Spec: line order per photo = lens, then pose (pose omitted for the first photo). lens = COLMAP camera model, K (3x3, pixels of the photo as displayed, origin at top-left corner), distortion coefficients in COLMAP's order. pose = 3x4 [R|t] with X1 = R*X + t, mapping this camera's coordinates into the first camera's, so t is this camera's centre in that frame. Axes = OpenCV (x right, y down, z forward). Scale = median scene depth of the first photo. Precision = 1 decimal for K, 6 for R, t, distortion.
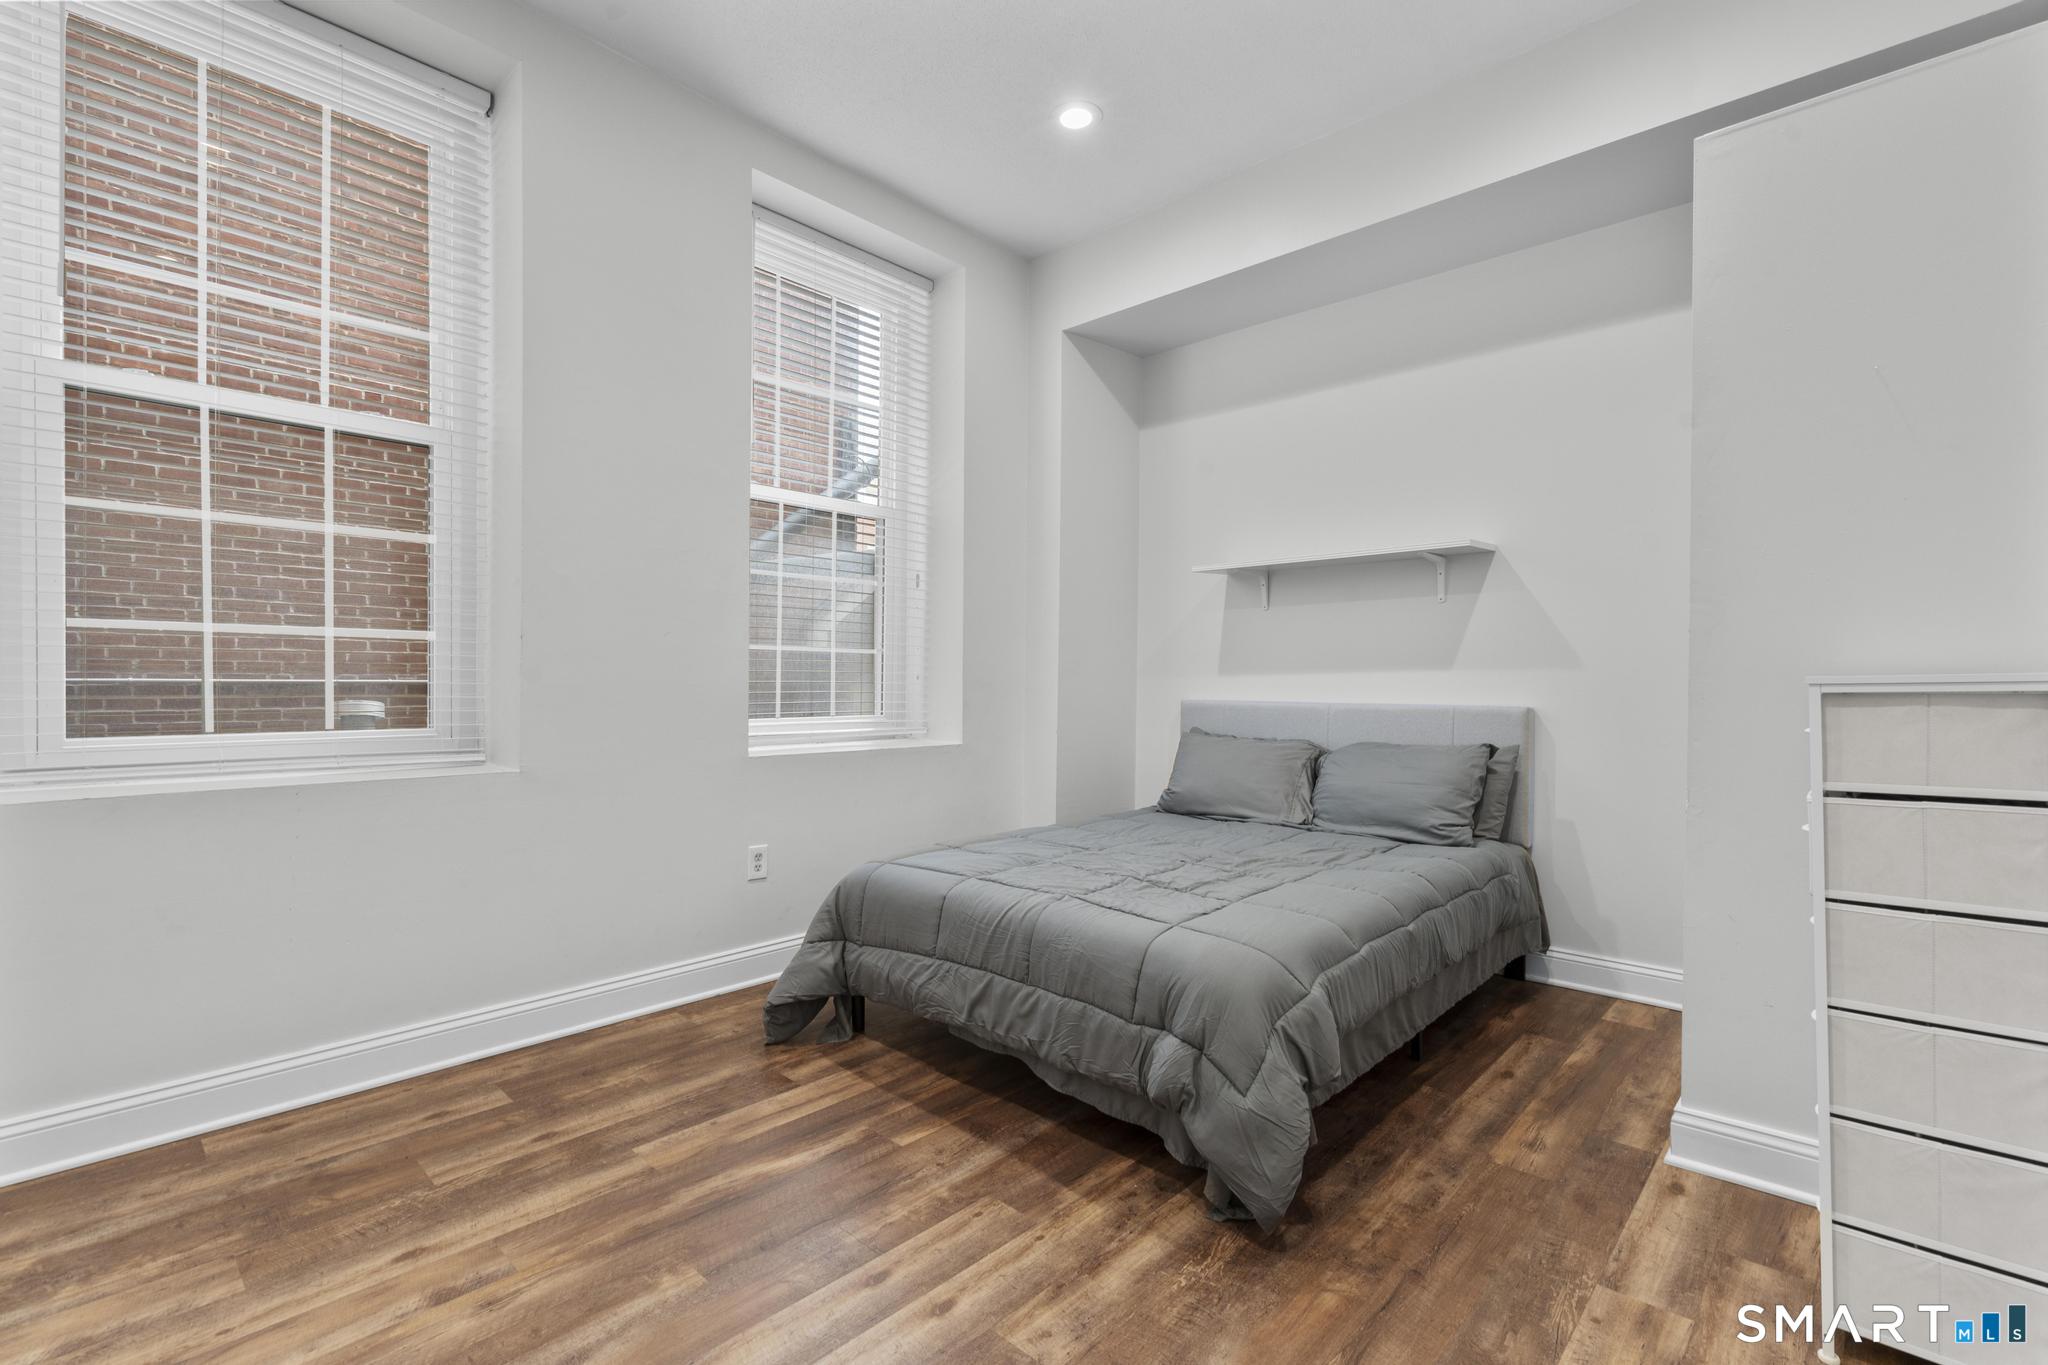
lens RADIAL K [[905.3, 0, 1013.6], [0, 905.3, 680.5], [0, 0, 1]] dist [-0.008218, 0.001634]
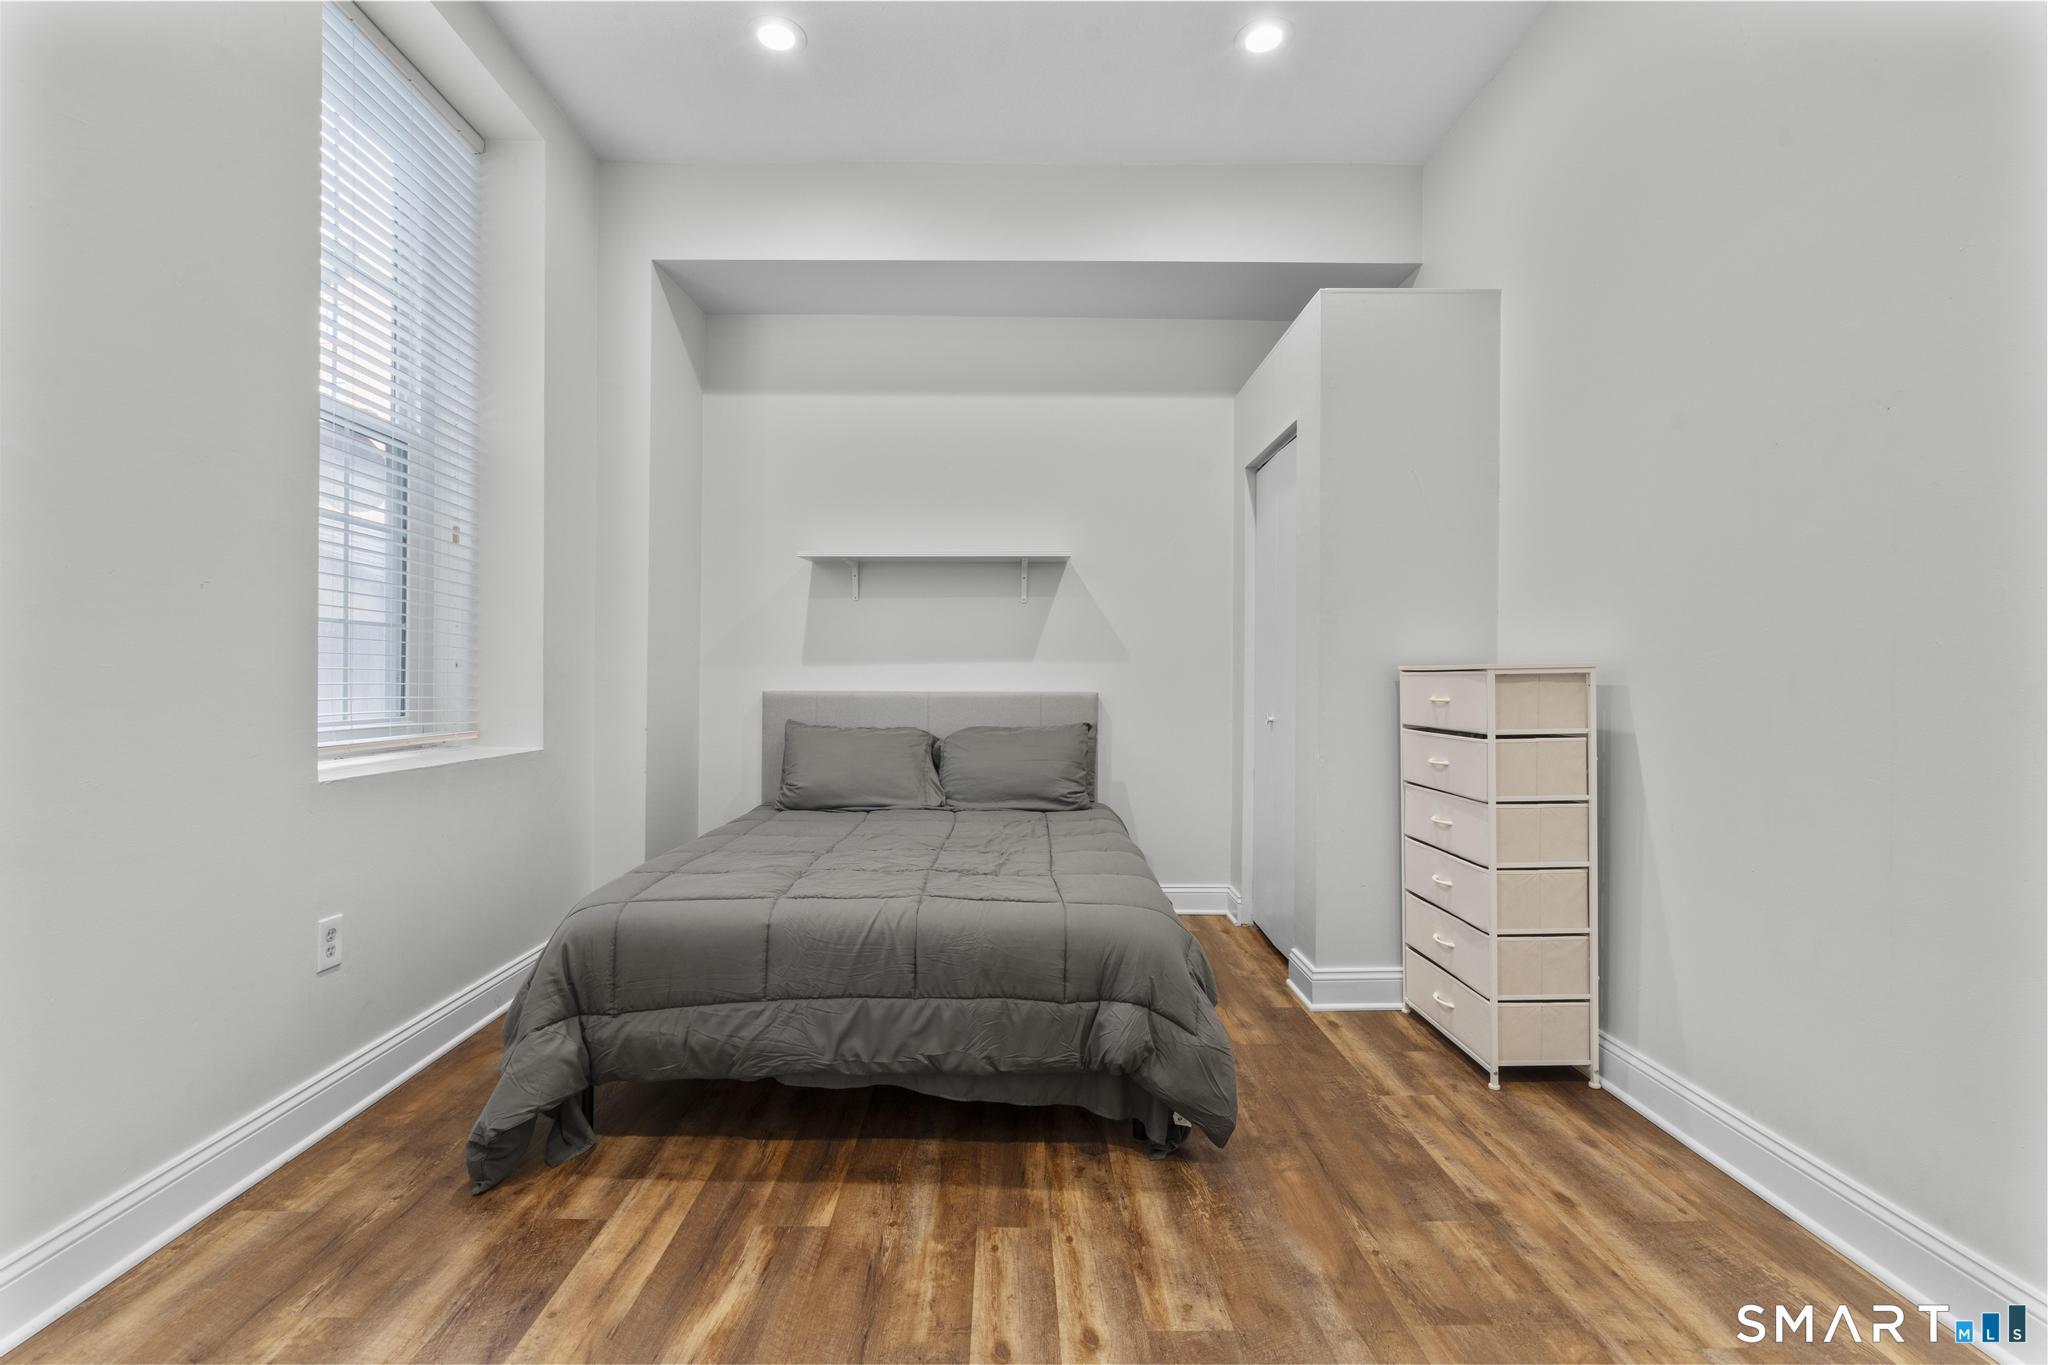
lens RADIAL K [[905.3, 0, 1018.3], [0, 905.3, 683.1], [0, 0, 1]] dist [-0.008218, 0.001634]
pose [[0.726220, -0.004797, 0.687446, -0.510615], [-0.000725, 0.999970, 0.007745, 0.010874], [-0.687462, -0.006123, 0.726194, 0.257482]]
